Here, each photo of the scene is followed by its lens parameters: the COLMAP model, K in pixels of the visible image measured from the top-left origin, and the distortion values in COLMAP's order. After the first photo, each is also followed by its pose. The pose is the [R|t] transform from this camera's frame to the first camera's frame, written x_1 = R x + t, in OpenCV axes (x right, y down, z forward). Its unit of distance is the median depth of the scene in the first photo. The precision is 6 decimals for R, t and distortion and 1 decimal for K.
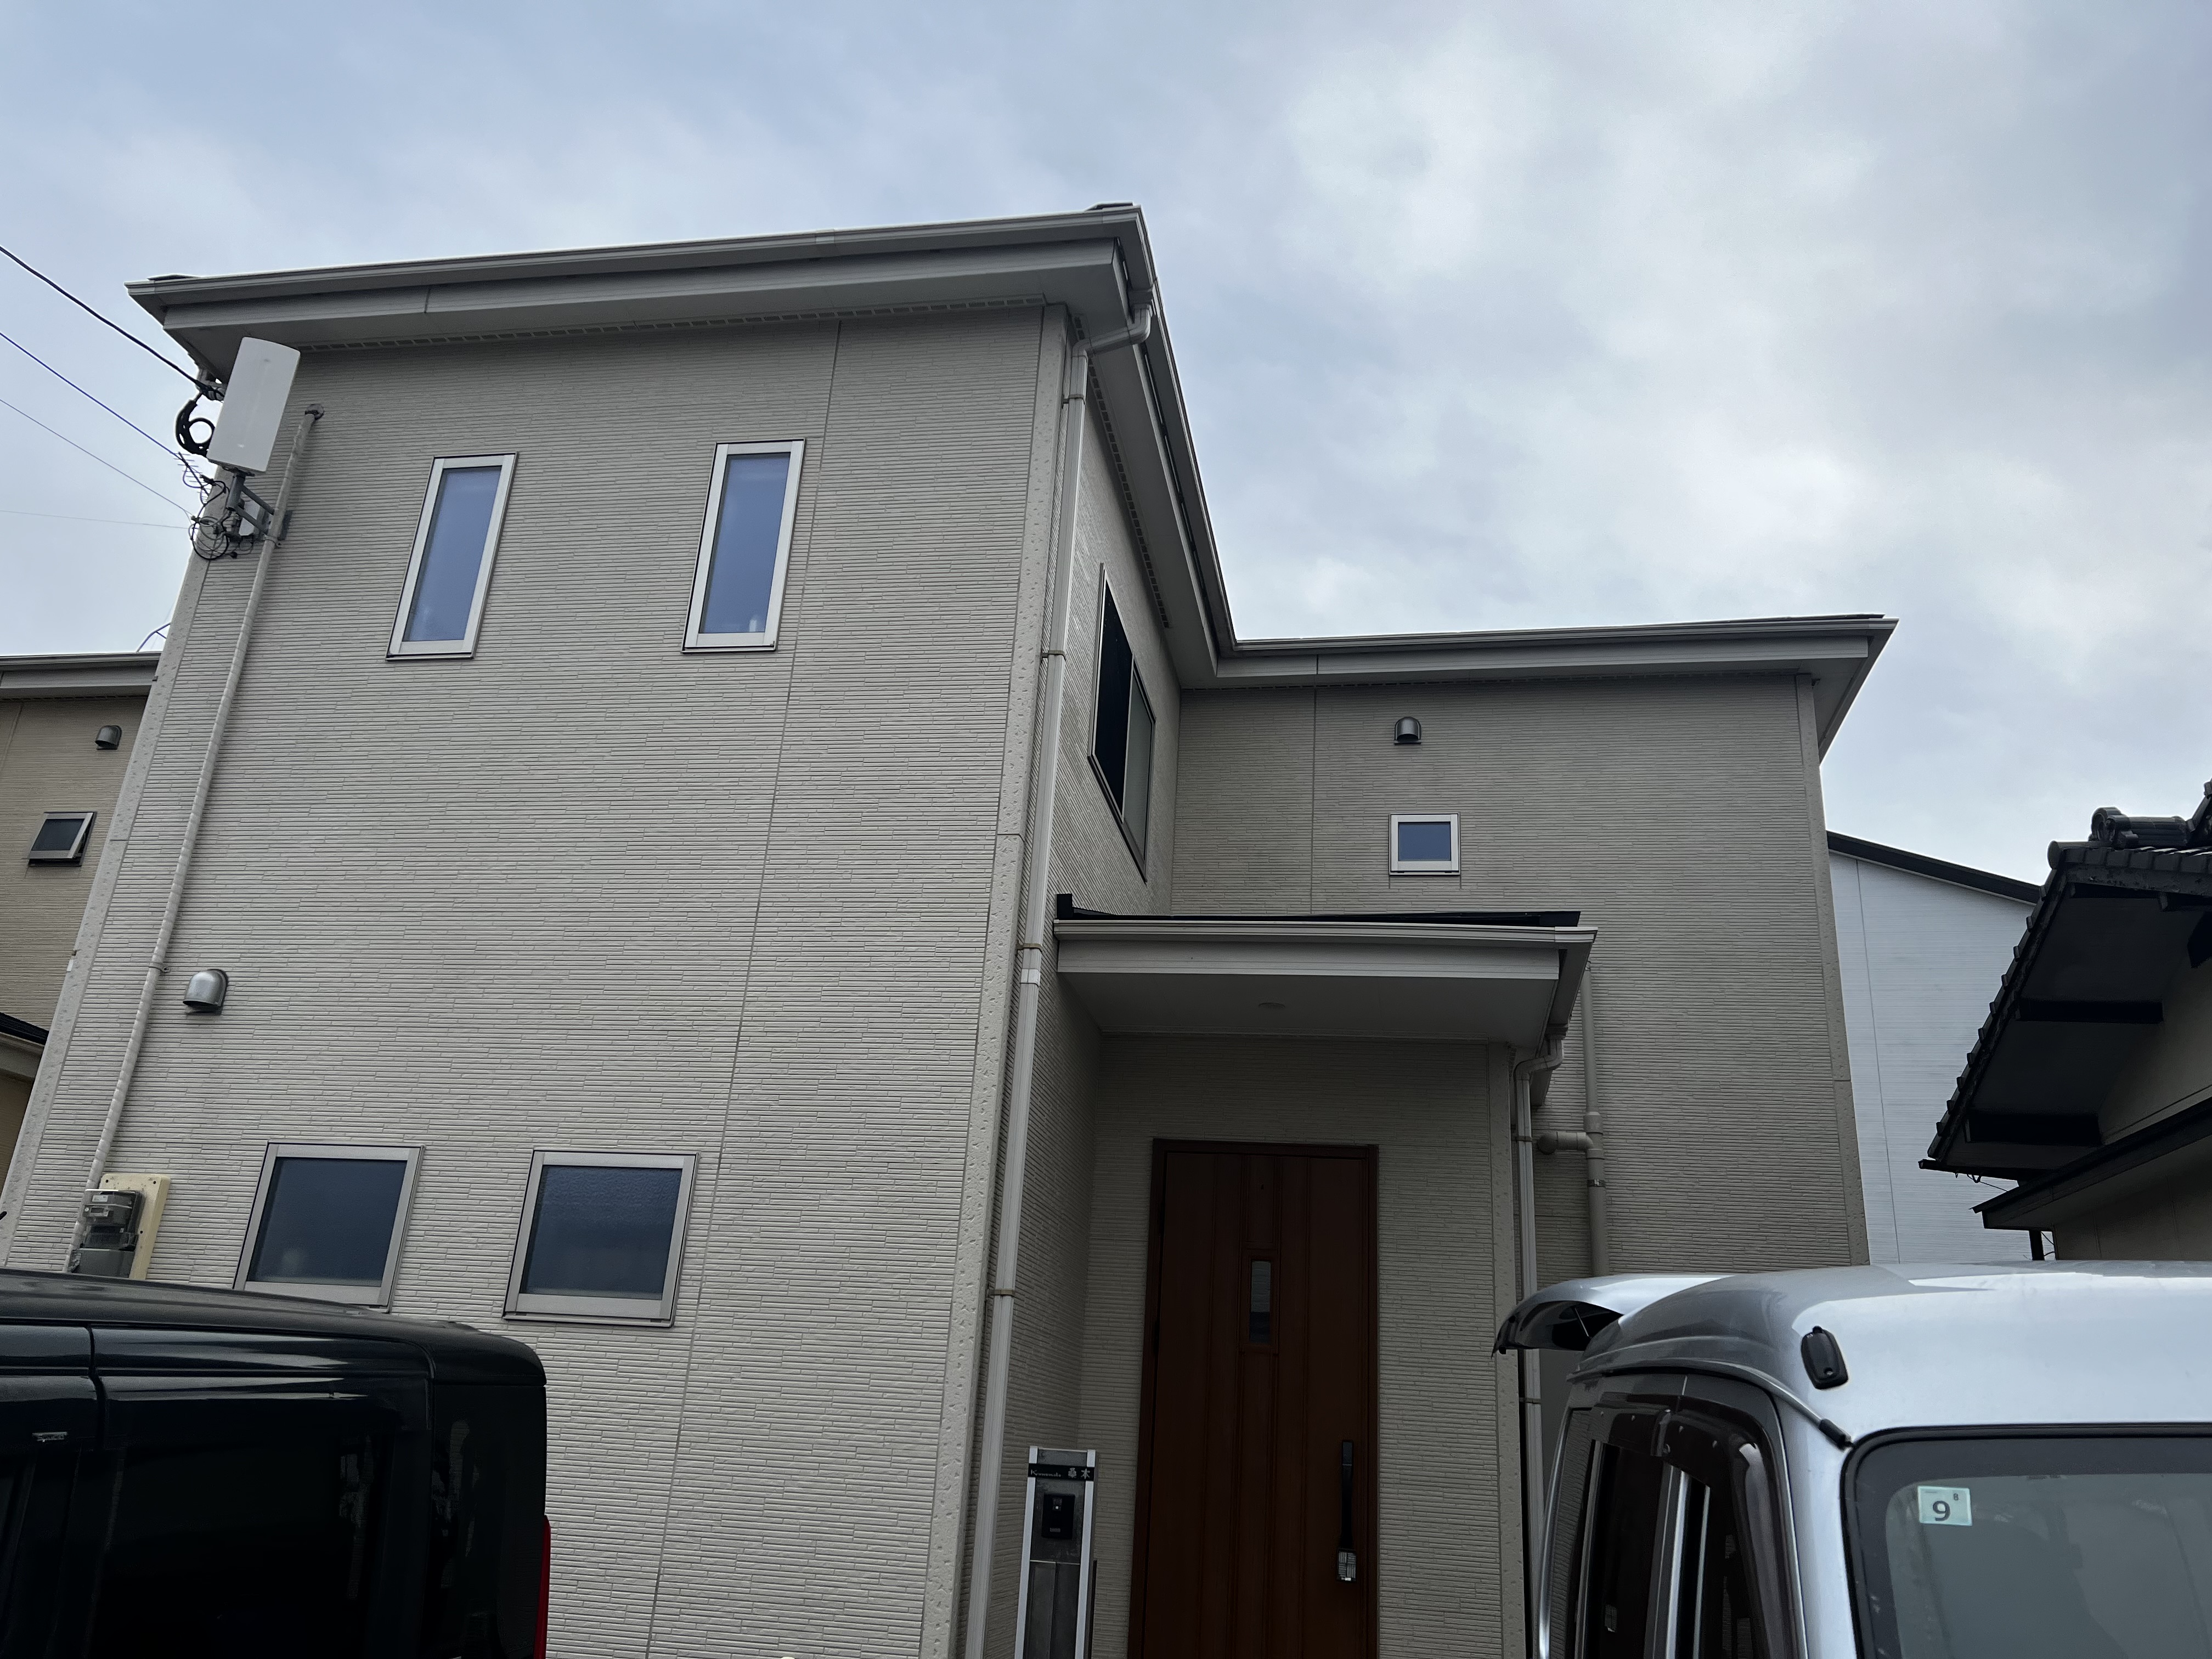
lens RADIAL K [[1674.7, 0, 1106.0], [0, 1674.7, 829.5], [0, 0, 1]] dist [0.081634, -0.083608]
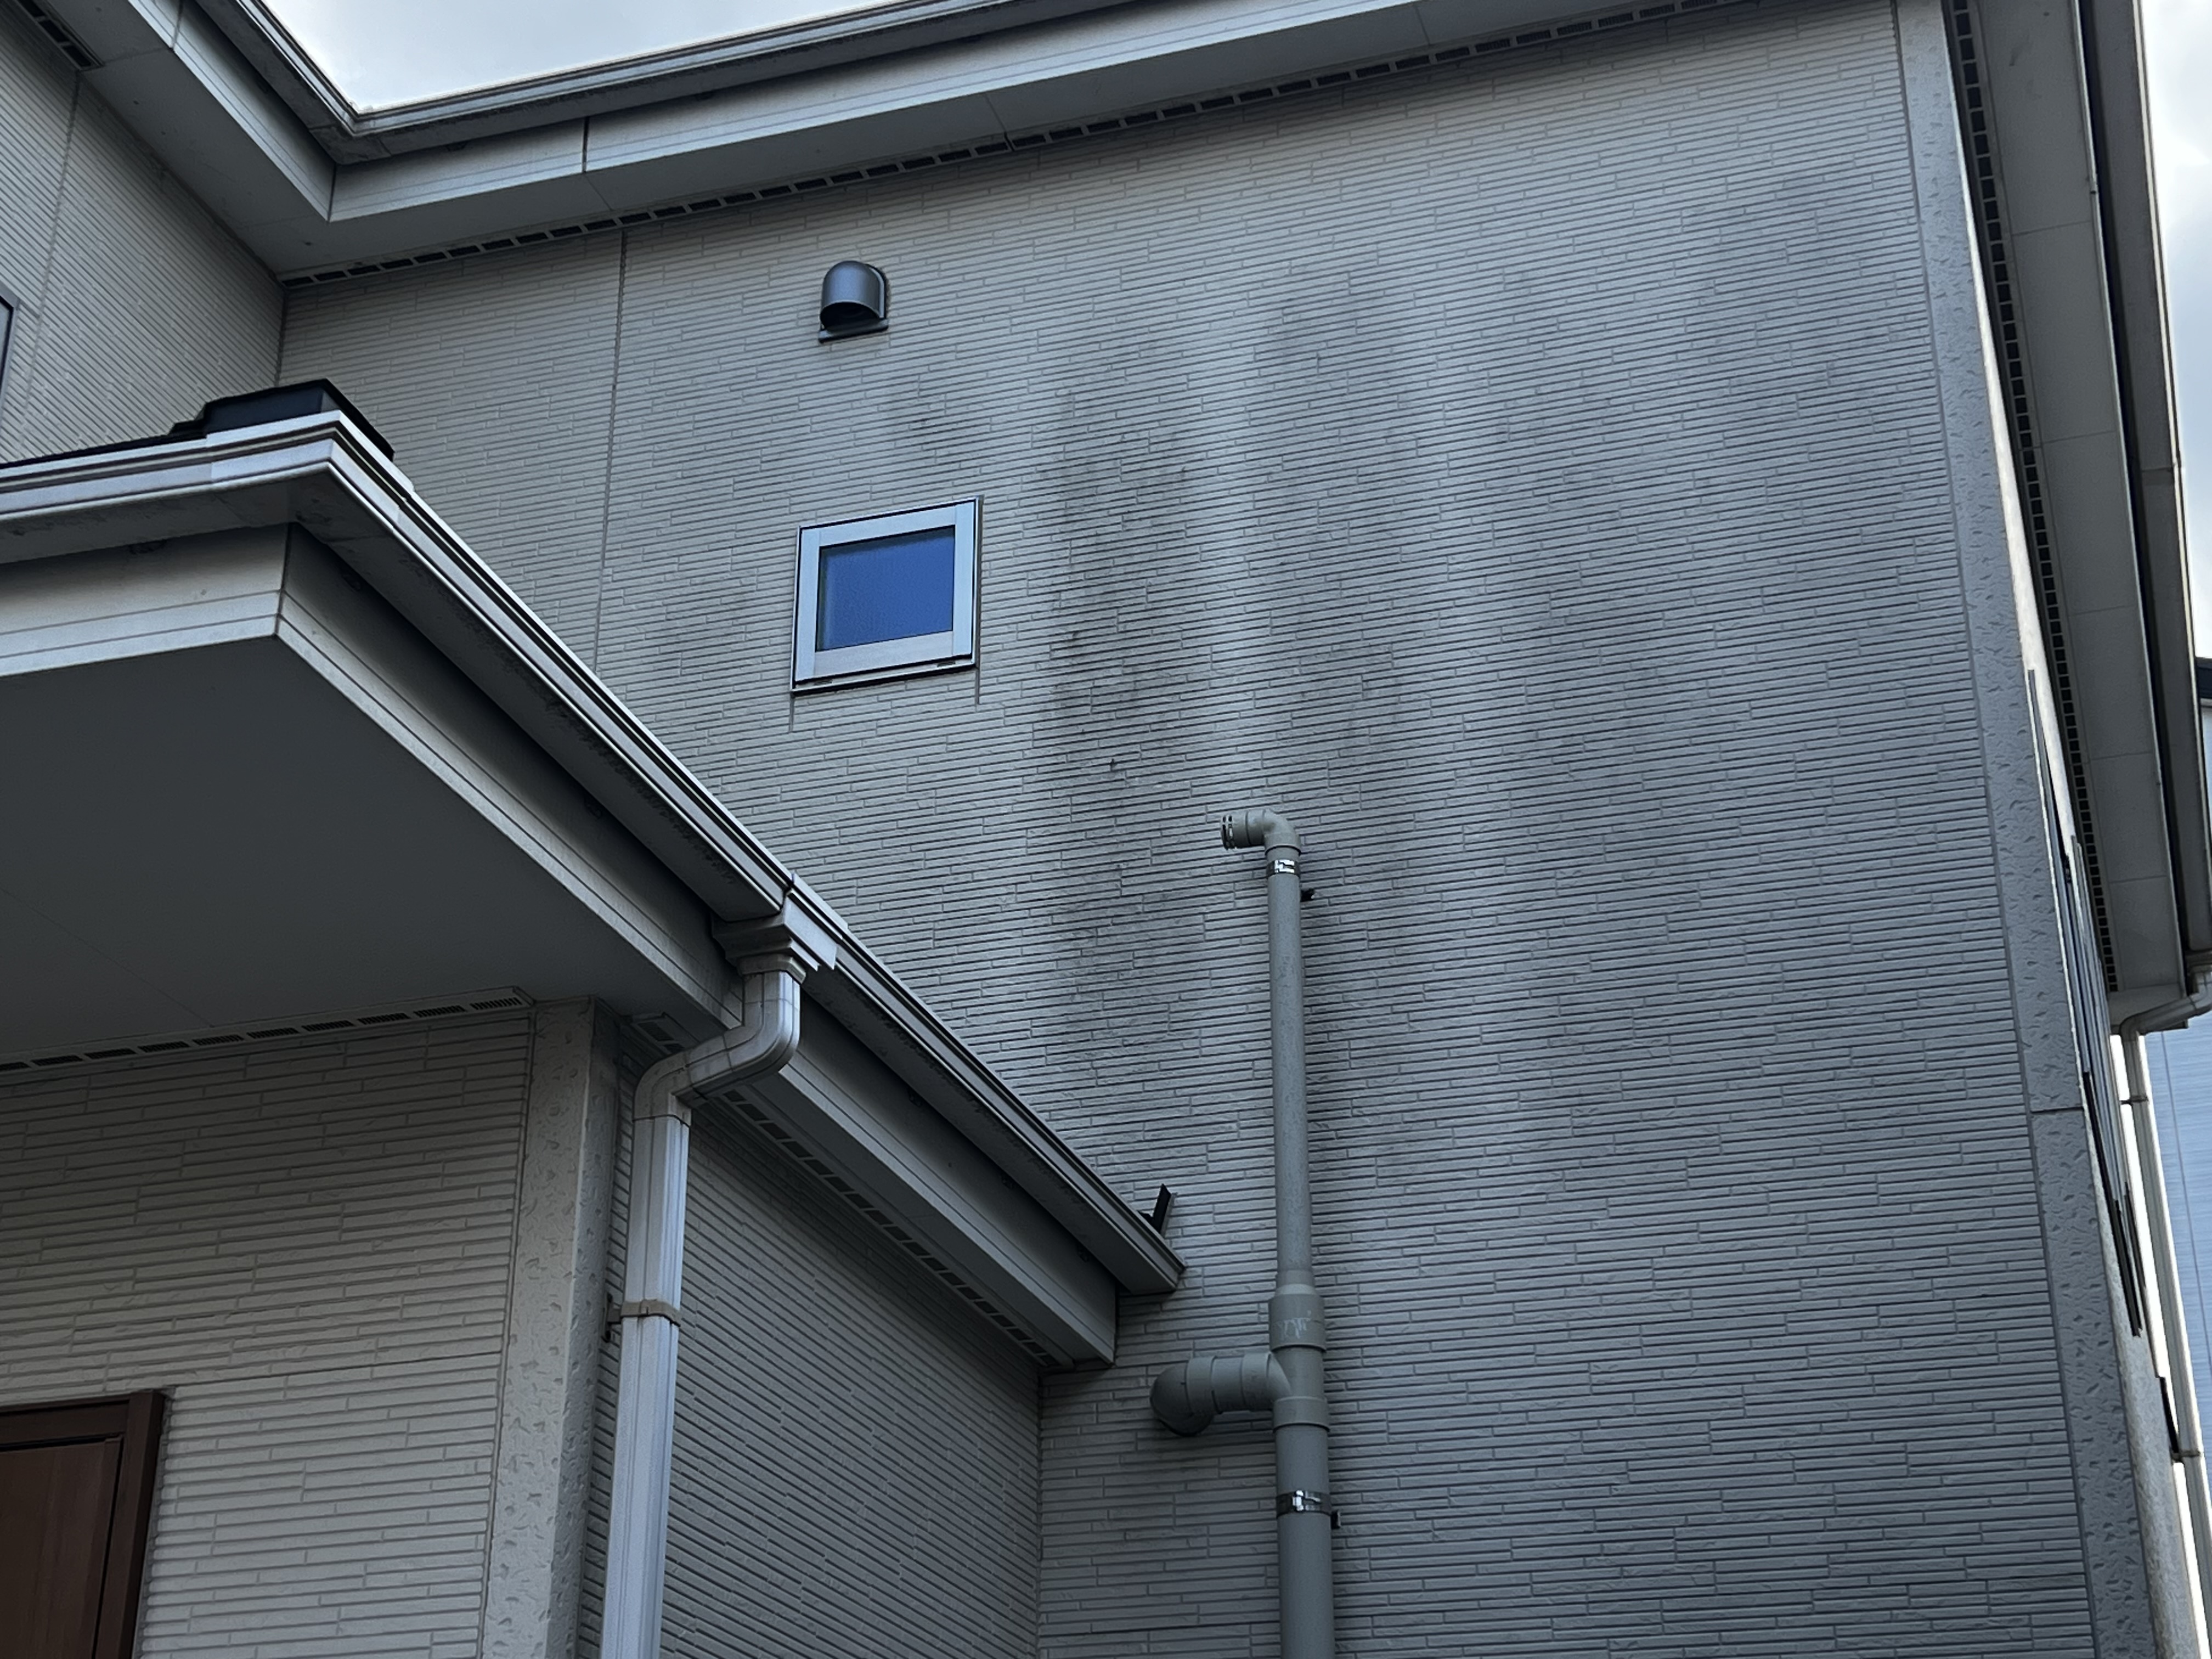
lens RADIAL K [[3443.6, 0, 1106.0], [0, 3443.6, 829.5], [0, 0, 1]] dist [0.291817, -1.237747]
pose [[0.989735, -0.112035, -0.088724, 0.408241], [0.105068, 0.991270, -0.079659, 0.164507], [0.096874, 0.069519, 0.992866, 0.420442]]
